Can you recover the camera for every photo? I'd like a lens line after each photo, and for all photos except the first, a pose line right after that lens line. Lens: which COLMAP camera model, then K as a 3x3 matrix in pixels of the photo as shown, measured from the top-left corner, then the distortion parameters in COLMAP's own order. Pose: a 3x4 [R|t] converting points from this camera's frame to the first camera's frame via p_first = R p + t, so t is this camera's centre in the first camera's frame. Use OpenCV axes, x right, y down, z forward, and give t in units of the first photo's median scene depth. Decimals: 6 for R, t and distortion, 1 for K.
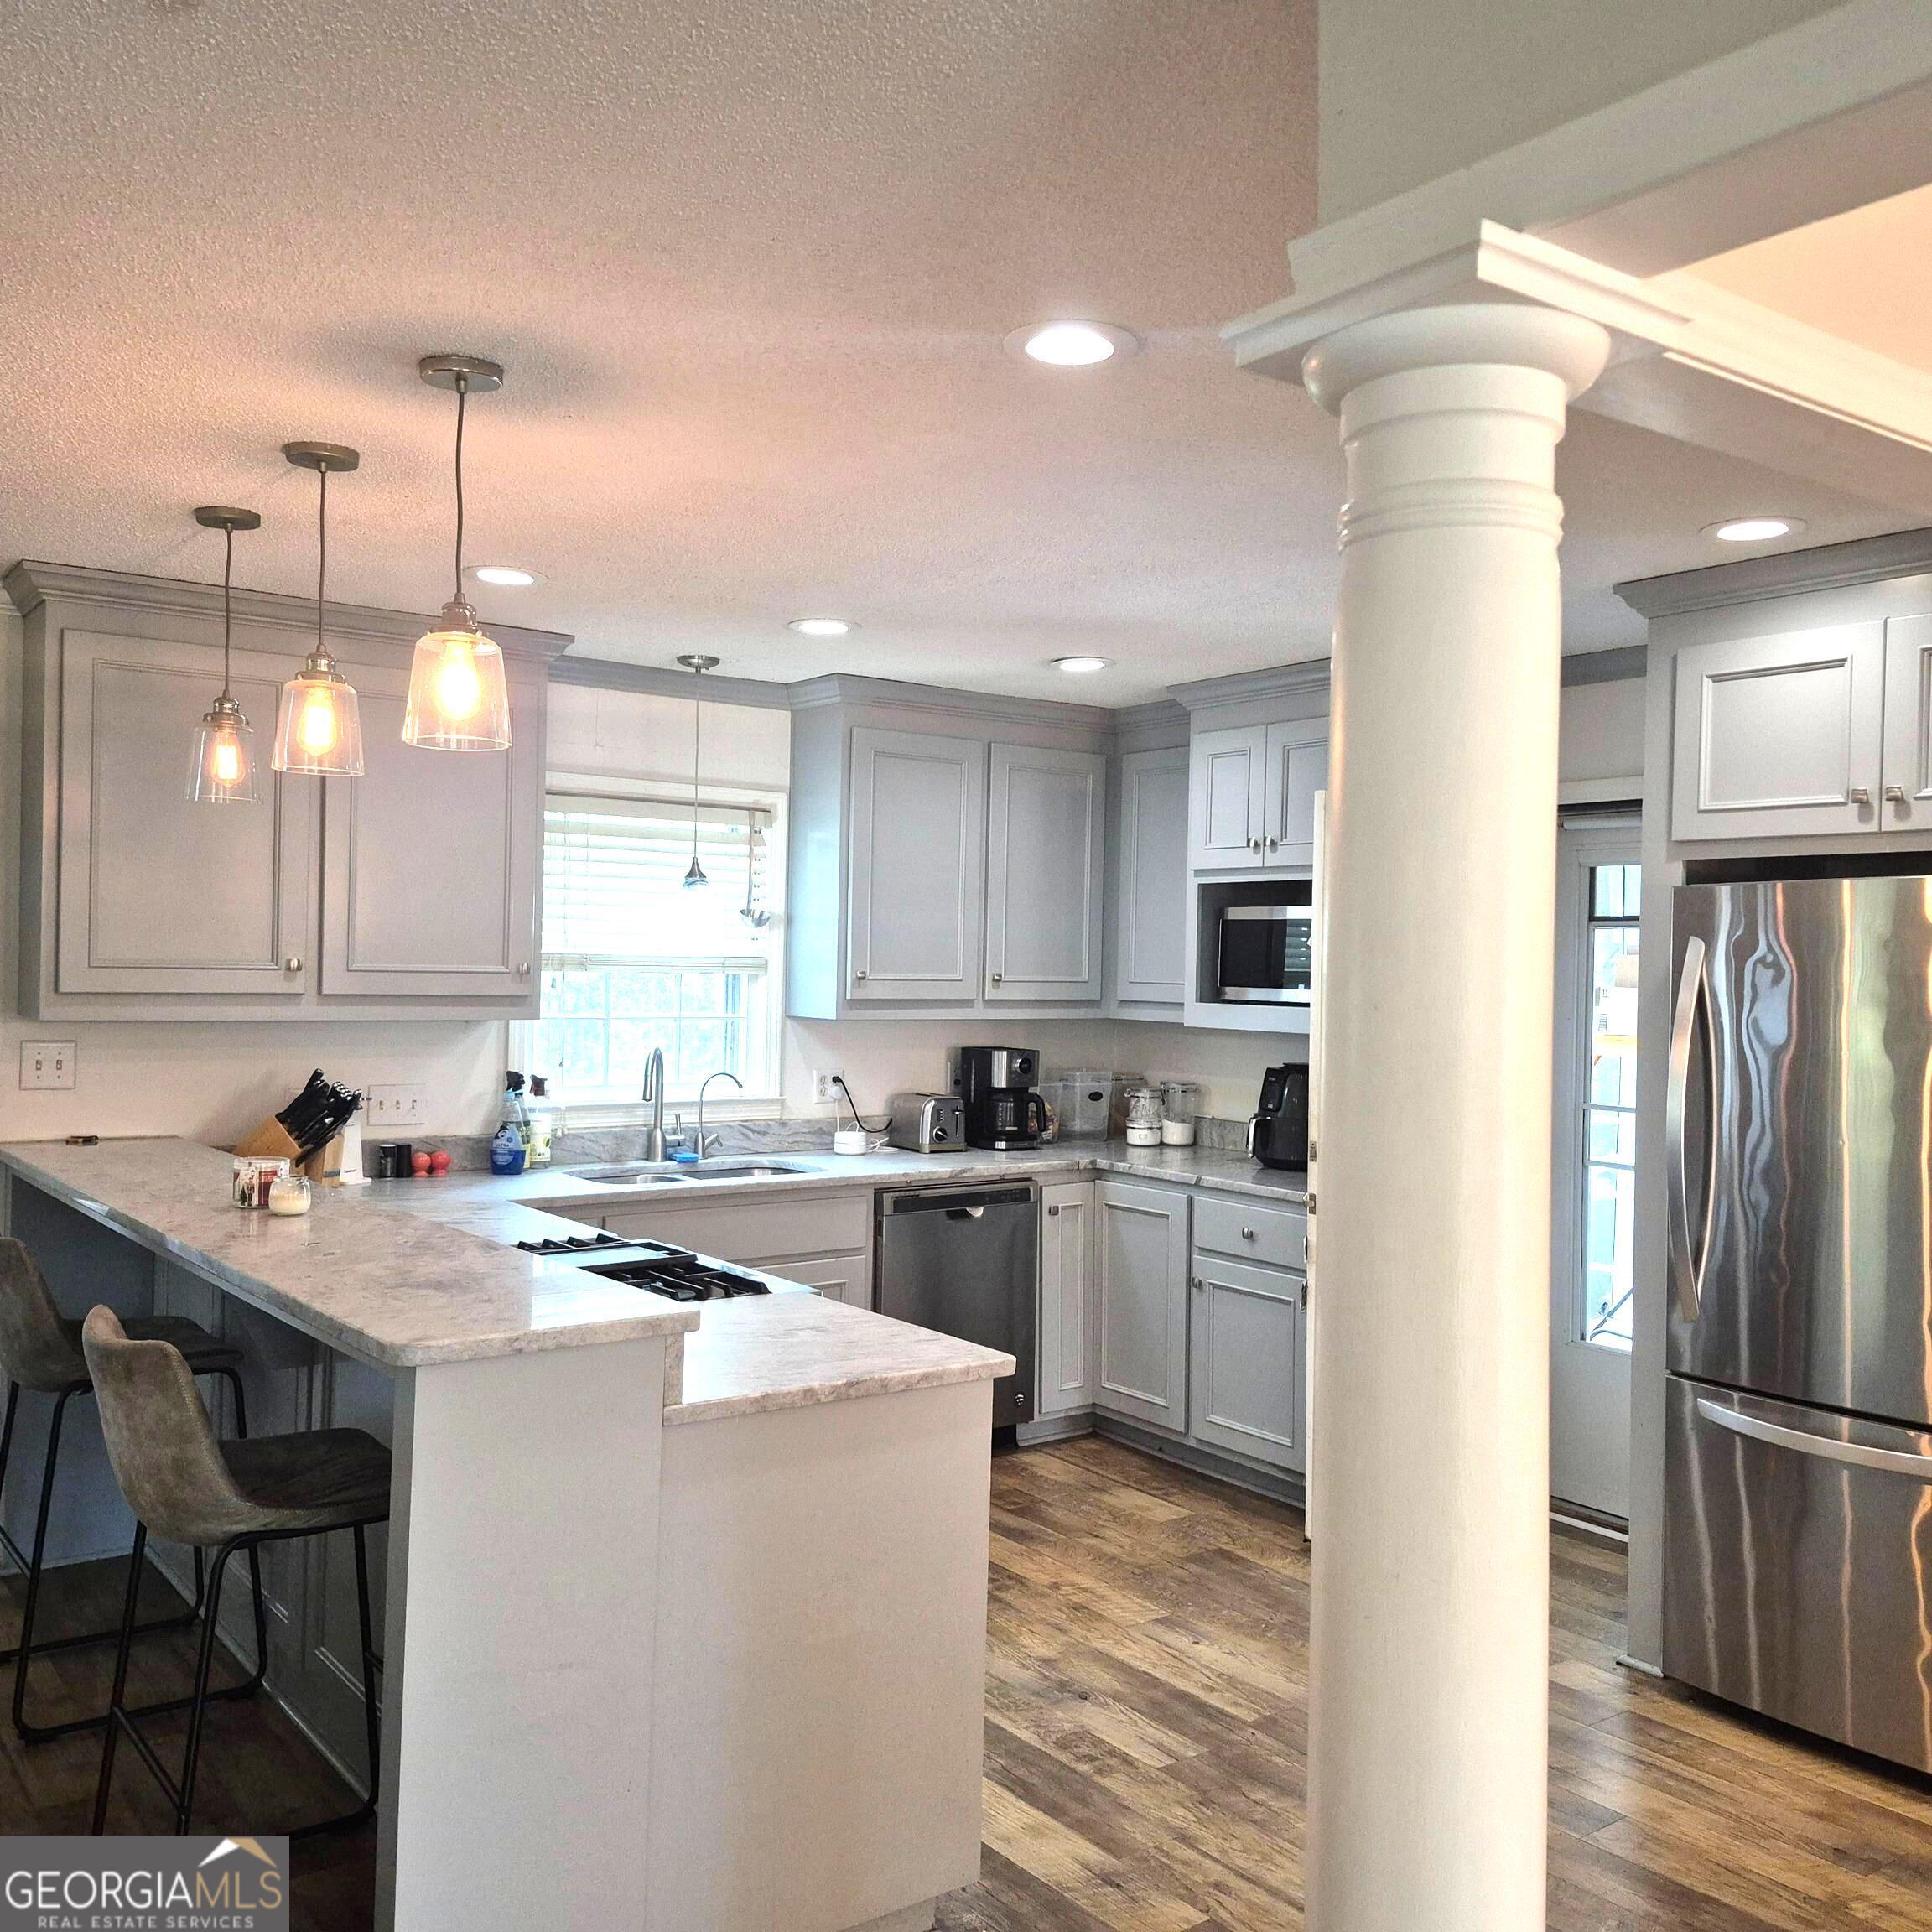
lens RADIAL K [[1791.6, 0, 966.0], [0, 1791.6, 966.0], [0, 0, 1]] dist [0.083693, -0.010057]
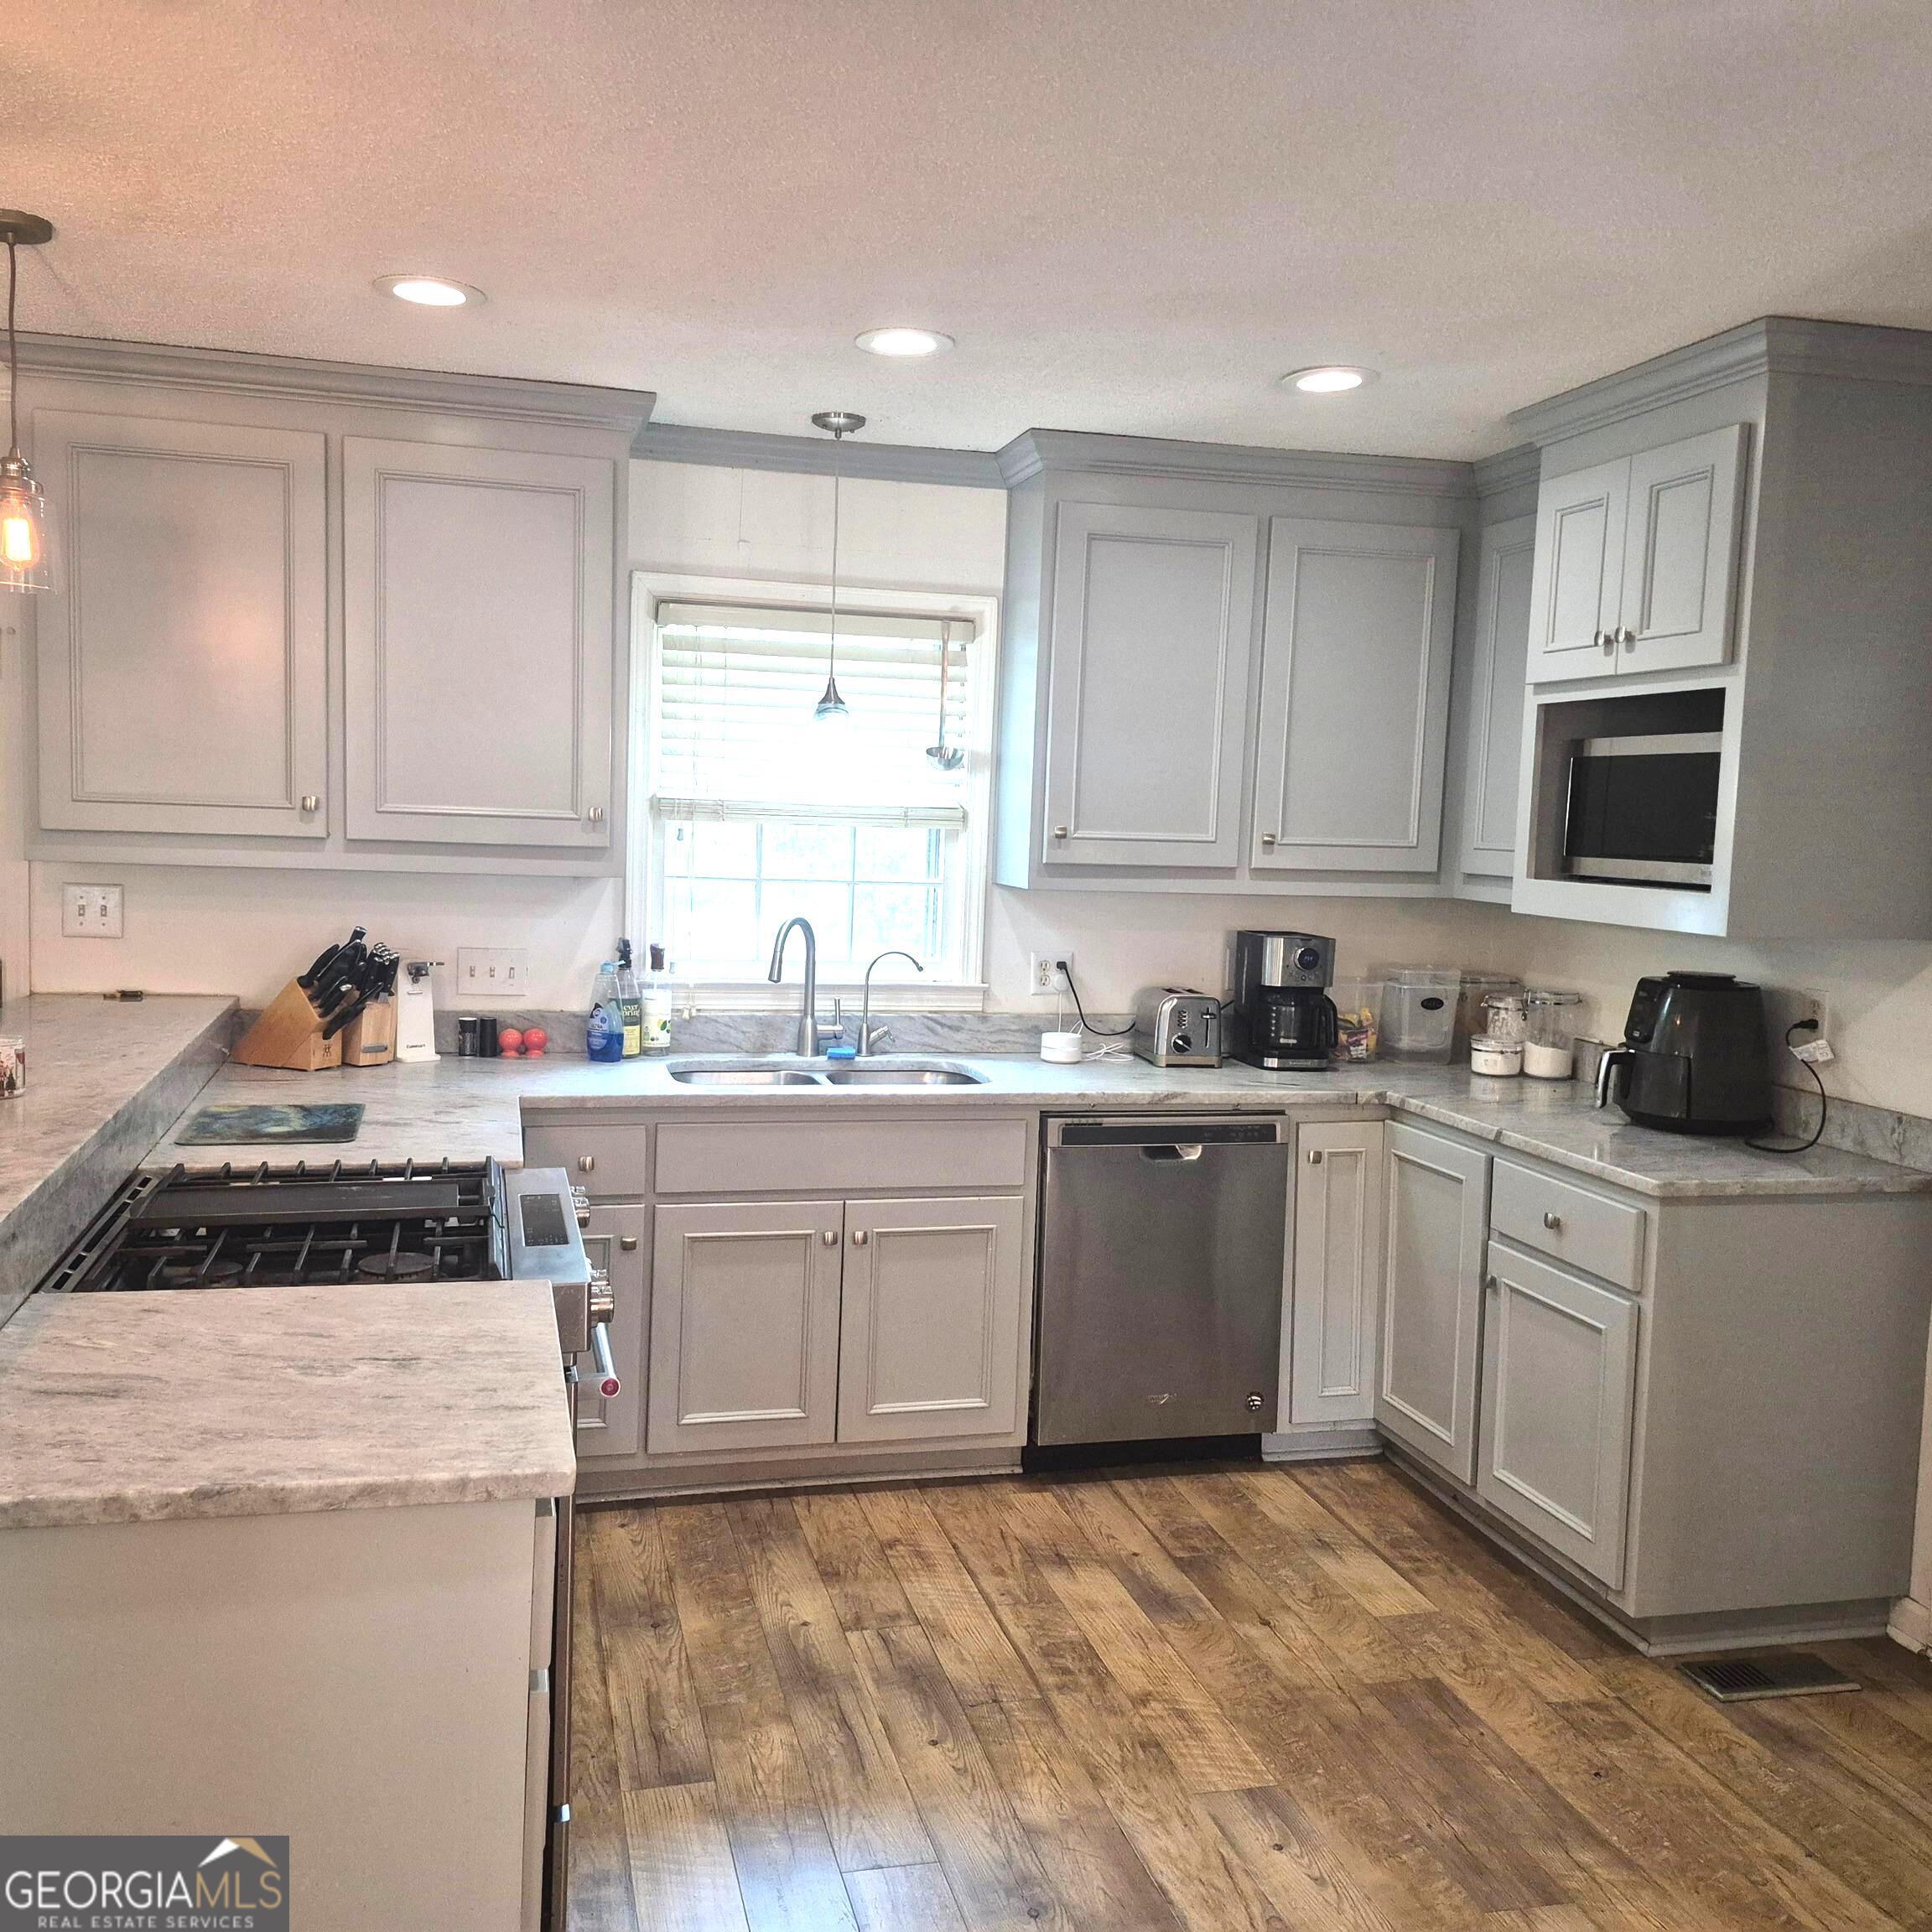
lens RADIAL K [[1771.0, 0, 911.1], [0, 1771.0, 967.2], [0, 0, 1]] dist [0.131247, -0.224596]
pose [[0.918765, 0.045978, -0.392119, 0.186115], [-0.016678, 0.996829, 0.077807, 0.004702], [0.394453, -0.064946, 0.916618, 0.278117]]
